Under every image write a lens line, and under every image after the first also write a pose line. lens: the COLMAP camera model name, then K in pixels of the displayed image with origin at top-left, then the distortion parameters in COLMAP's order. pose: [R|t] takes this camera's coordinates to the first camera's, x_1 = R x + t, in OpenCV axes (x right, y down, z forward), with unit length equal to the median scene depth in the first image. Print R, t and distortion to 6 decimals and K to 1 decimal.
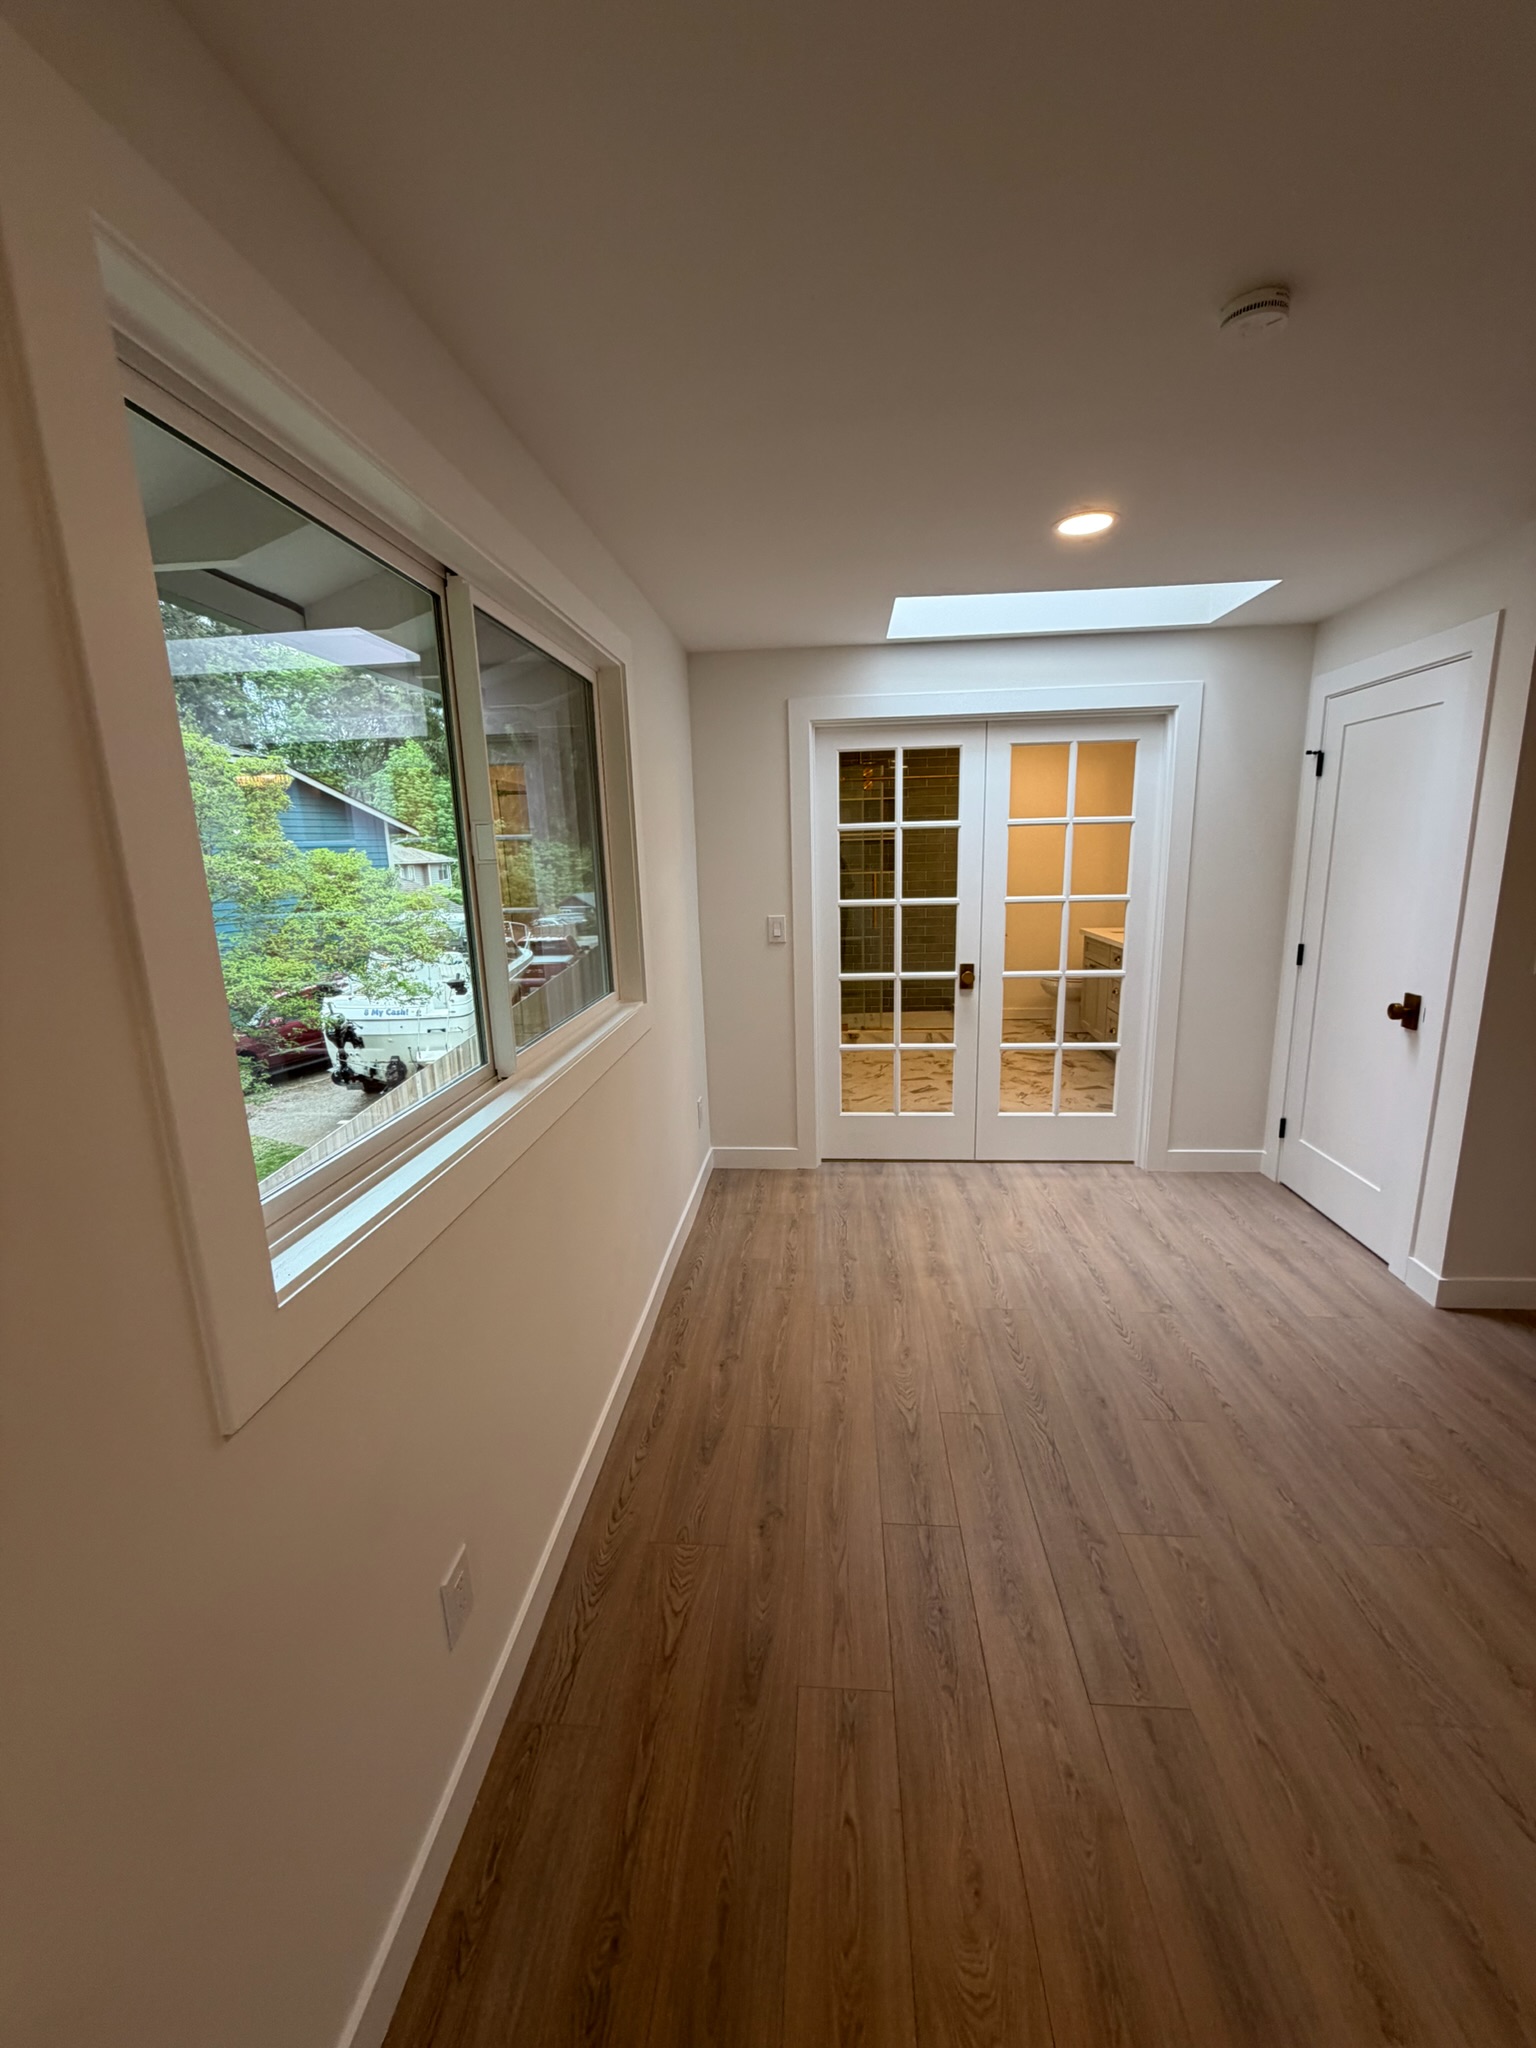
lens RADIAL K [[806.3, 0, 768.0], [0, 806.3, 1024.0], [0, 0, 1]] dist [-0.000775, 0.000593]
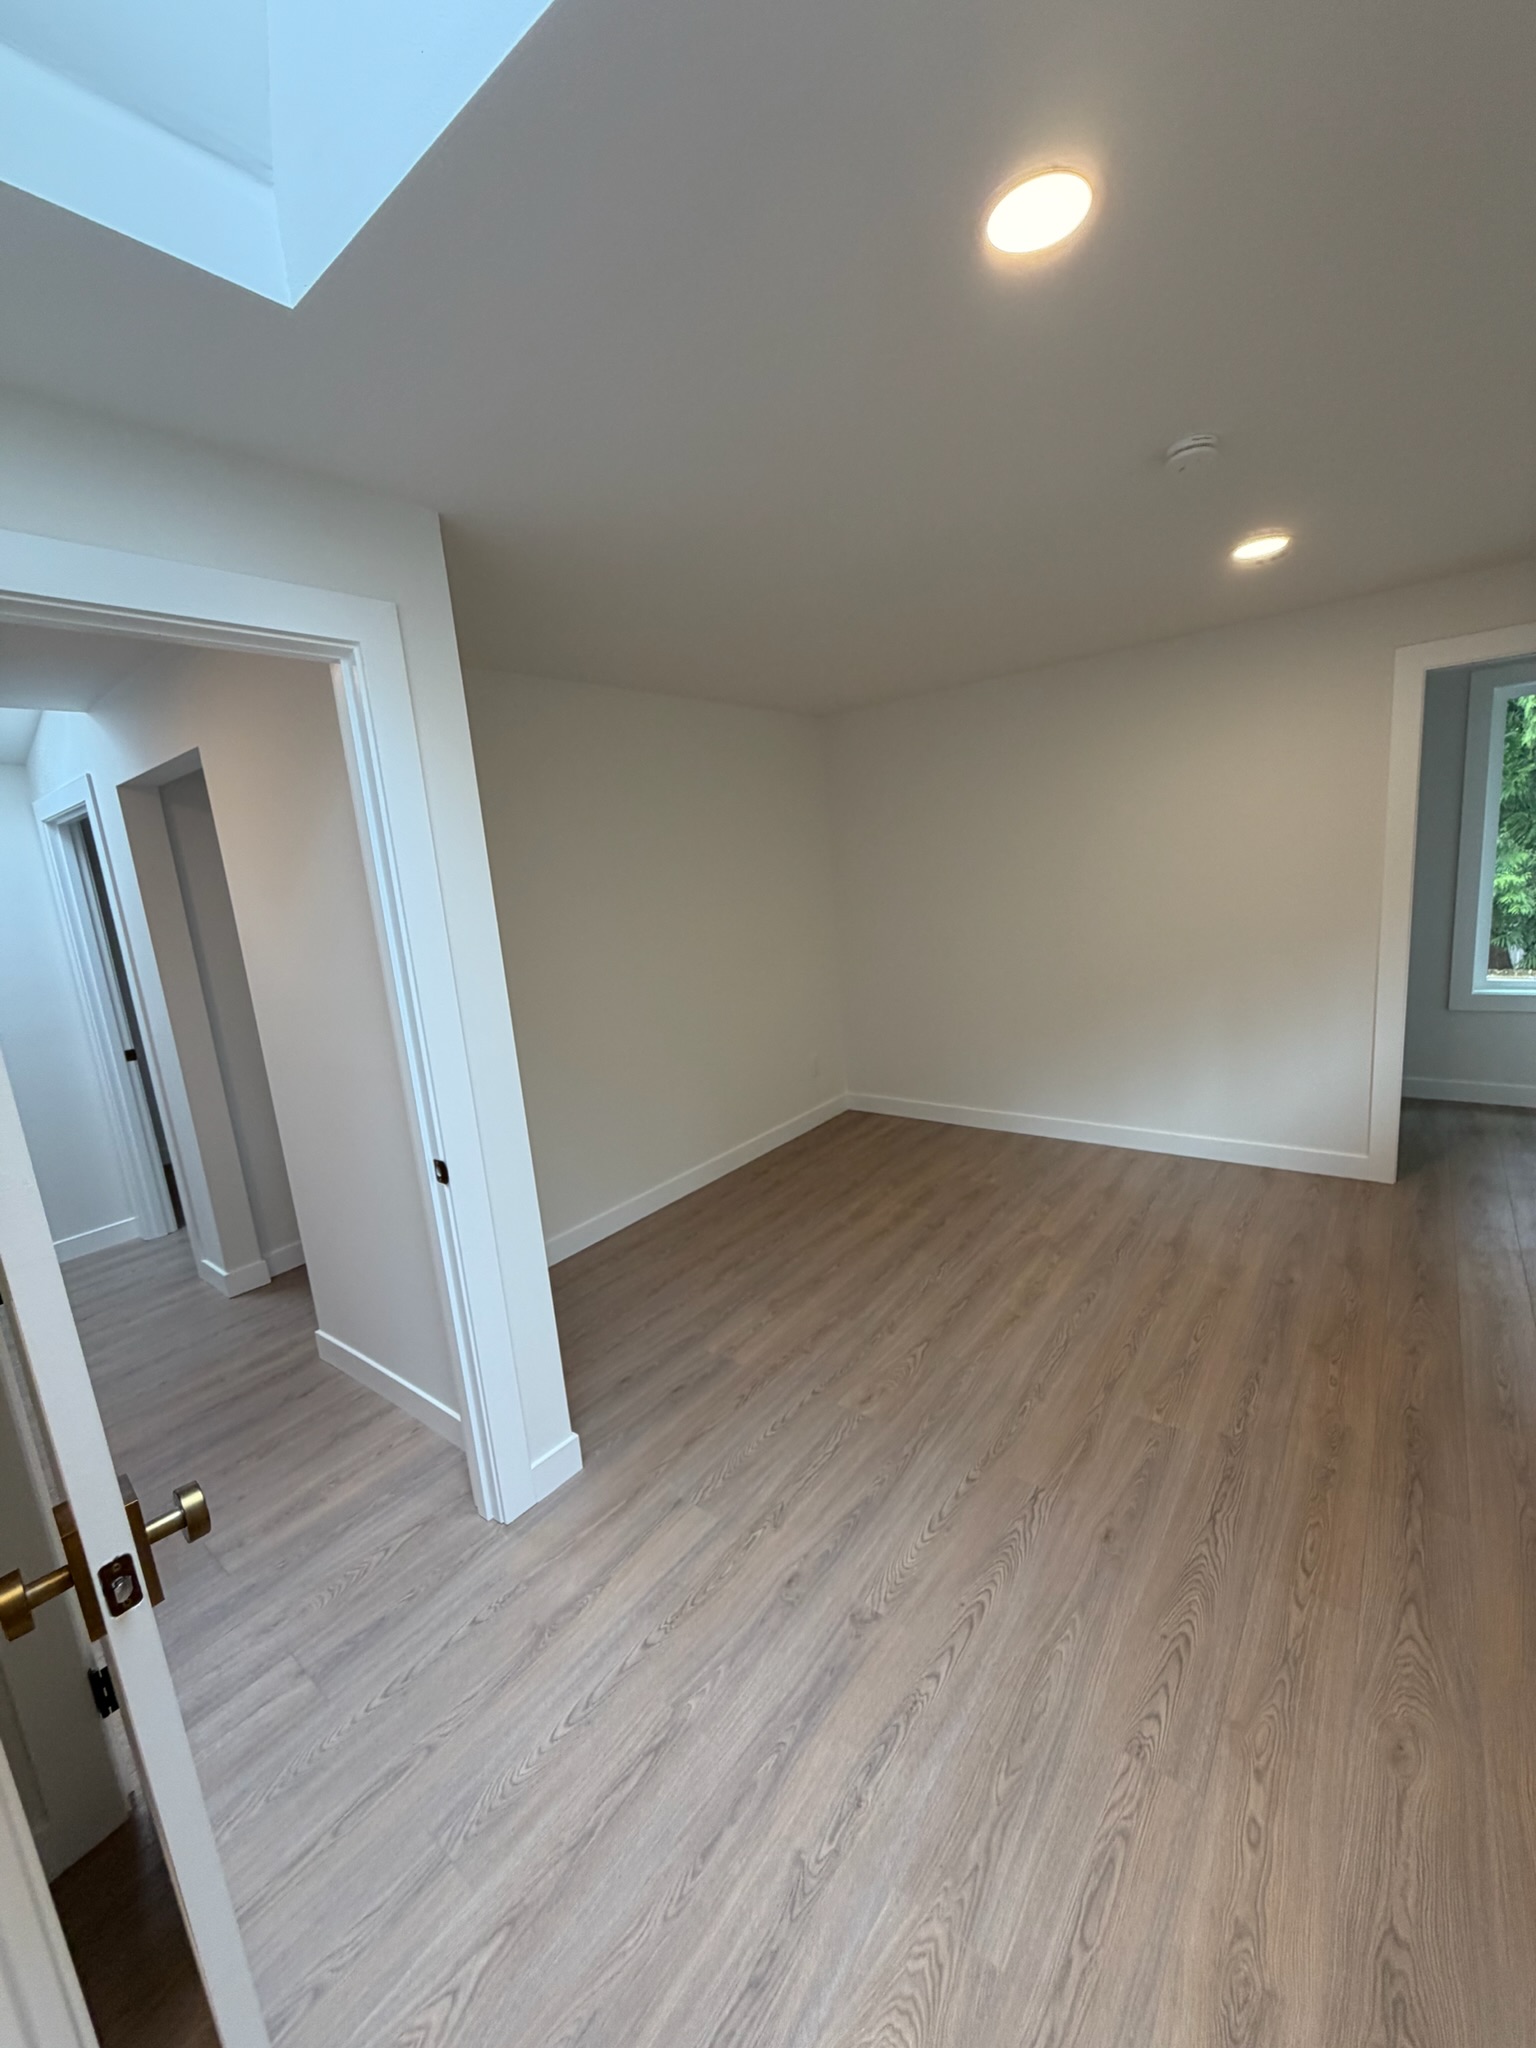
lens RADIAL K [[819.4, 0, 771.5], [0, 819.4, 1019.7], [0, 0, 1]] dist [0.000629, 0.000252]
pose [[-0.829211, -0.001415, 0.558934, 0.199079], [0.227379, 0.912657, 0.339641, -0.301552], [-0.510596, 0.408724, -0.756463, 1.331846]]
